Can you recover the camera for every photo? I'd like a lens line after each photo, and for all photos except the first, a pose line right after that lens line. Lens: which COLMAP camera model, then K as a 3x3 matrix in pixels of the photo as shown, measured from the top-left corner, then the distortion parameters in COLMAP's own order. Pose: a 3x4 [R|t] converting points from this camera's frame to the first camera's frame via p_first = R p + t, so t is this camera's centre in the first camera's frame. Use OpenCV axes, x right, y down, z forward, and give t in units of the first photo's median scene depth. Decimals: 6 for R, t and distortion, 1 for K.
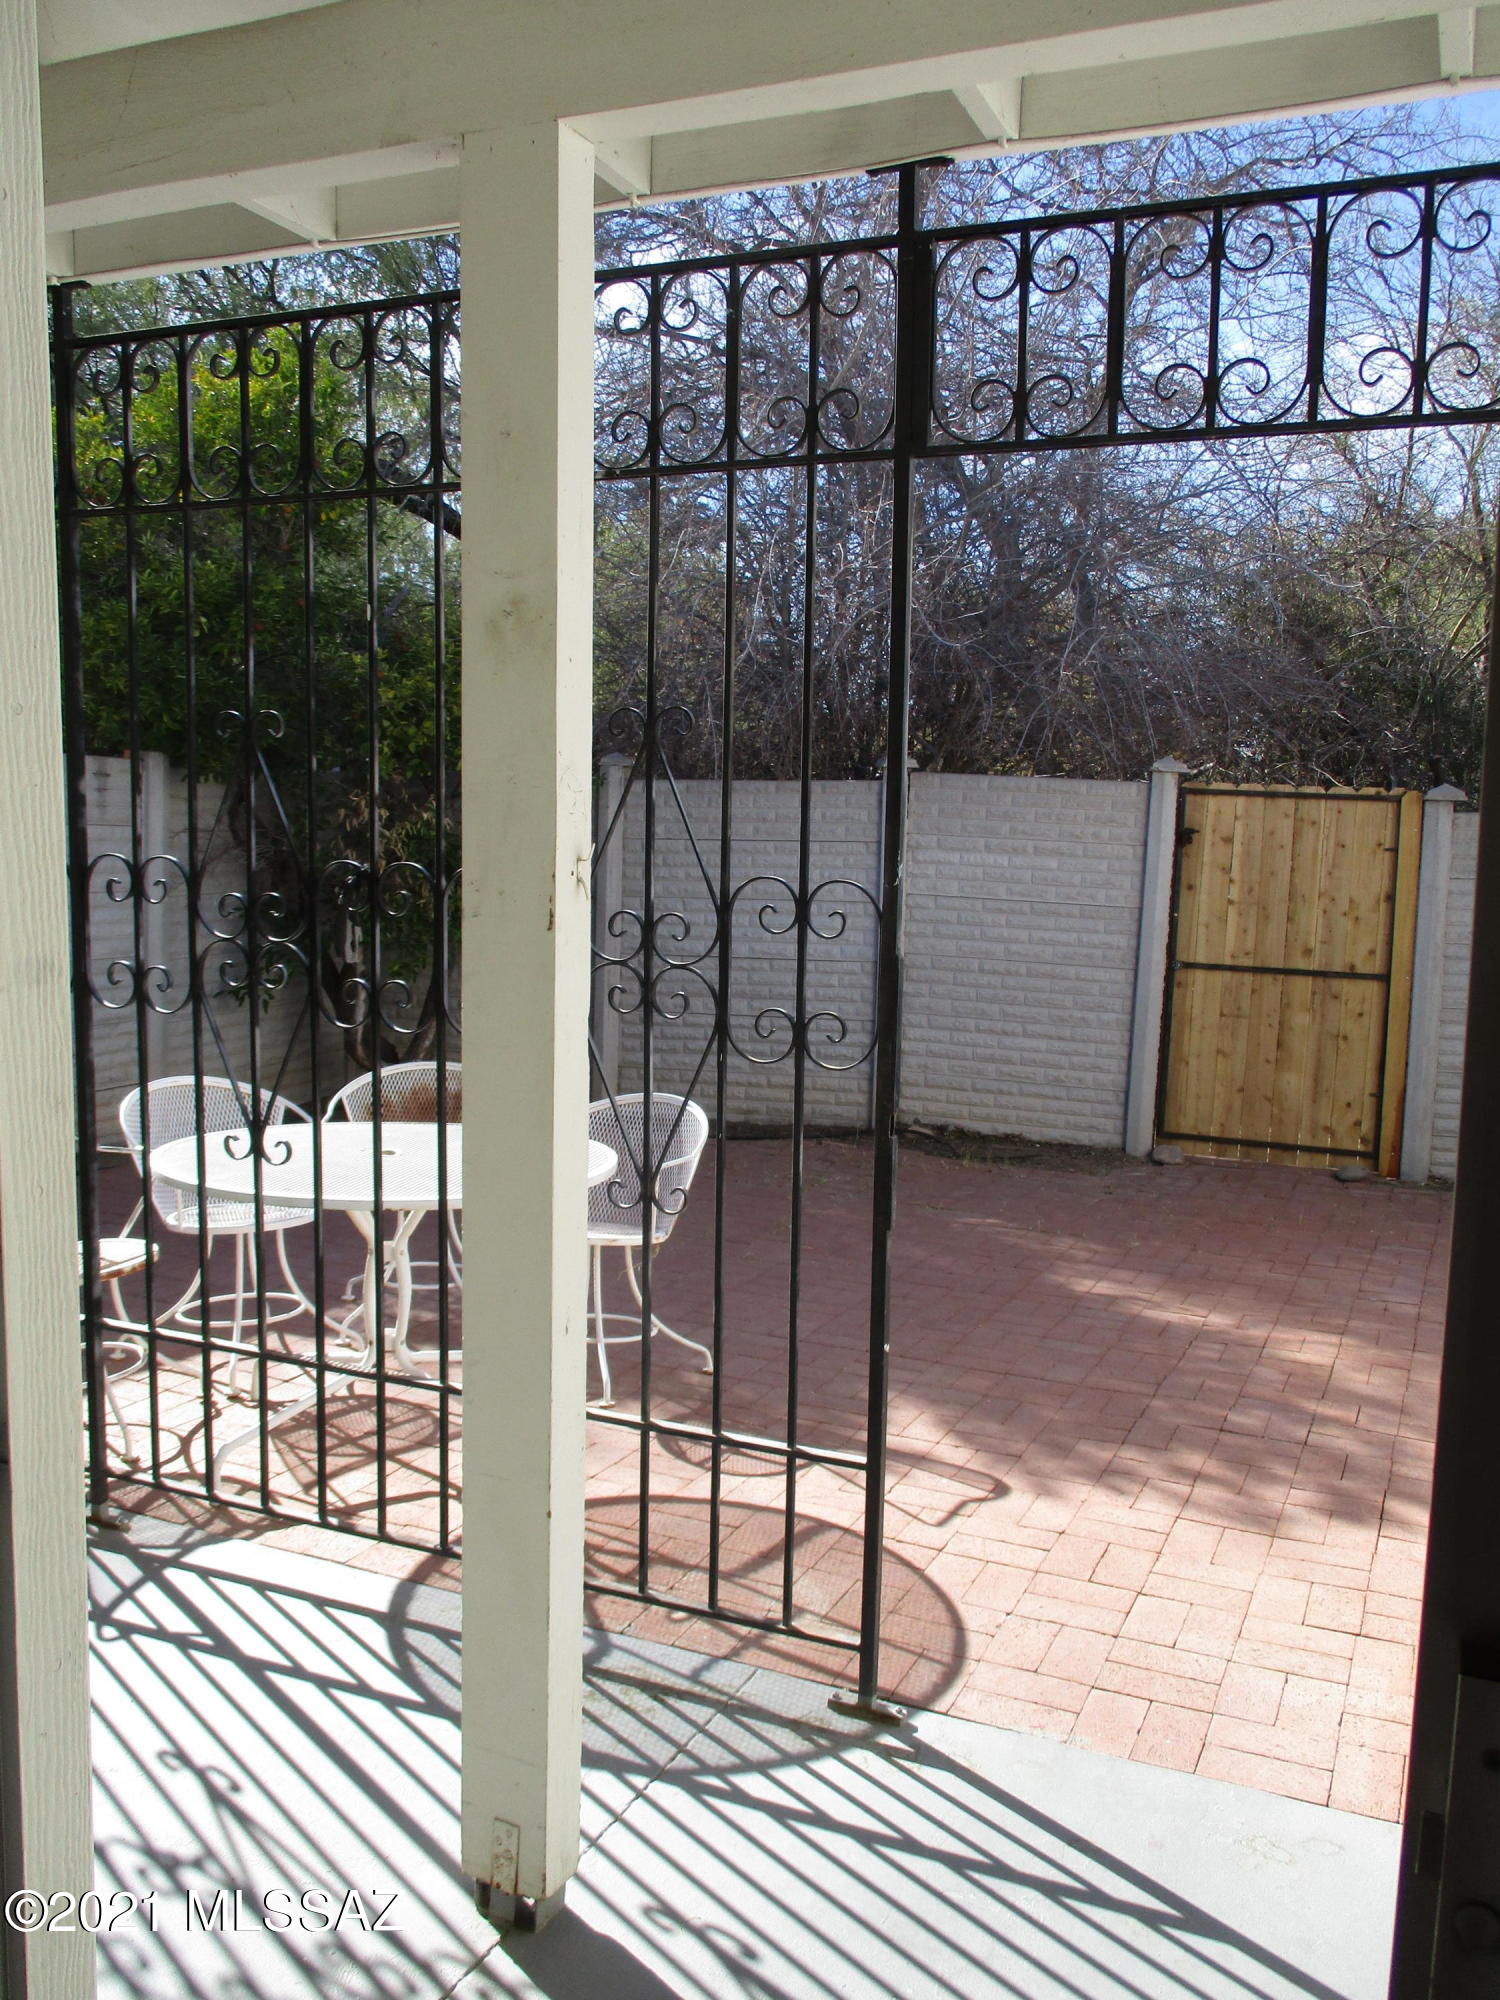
lens RADIAL K [[1660.2, 0, 750.2], [0, 1660.2, 1000.6], [0, 0, 1]] dist [-0.018523, 0.010206]
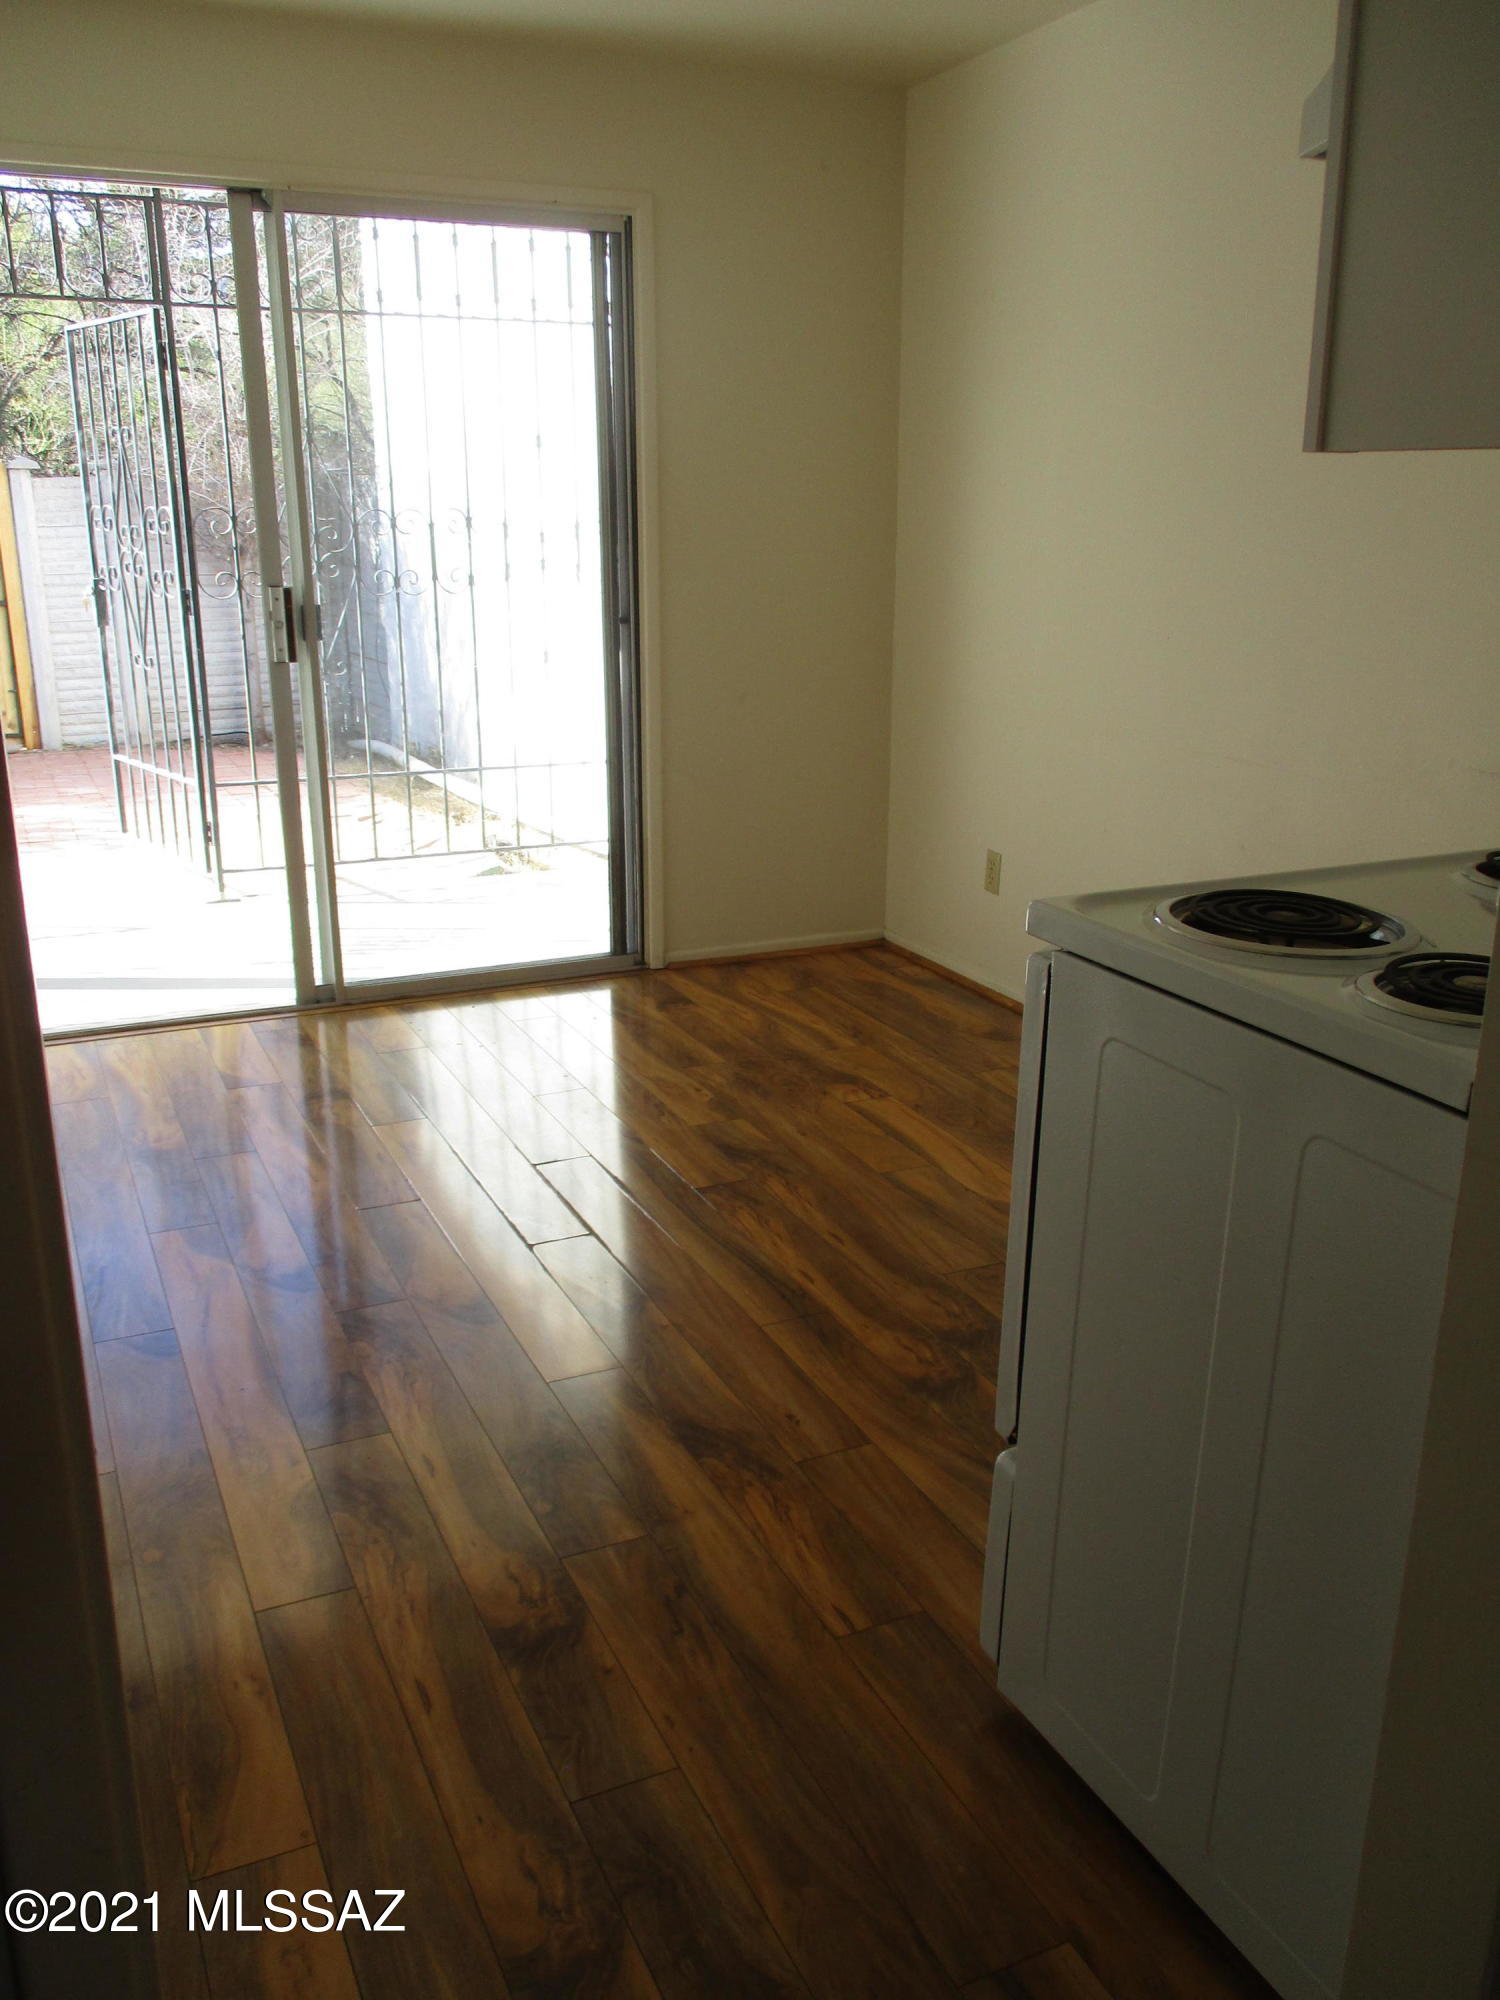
lens RADIAL K [[1660.2, 0, 757.5], [0, 1660.2, 999.5], [0, 0, 1]] dist [-0.018523, 0.010206]
pose [[0.654955, -0.233265, 0.718764, -0.269755], [0.095558, 0.969094, 0.227431, 0.052512], [-0.749601, -0.080274, 0.657004, -0.394940]]
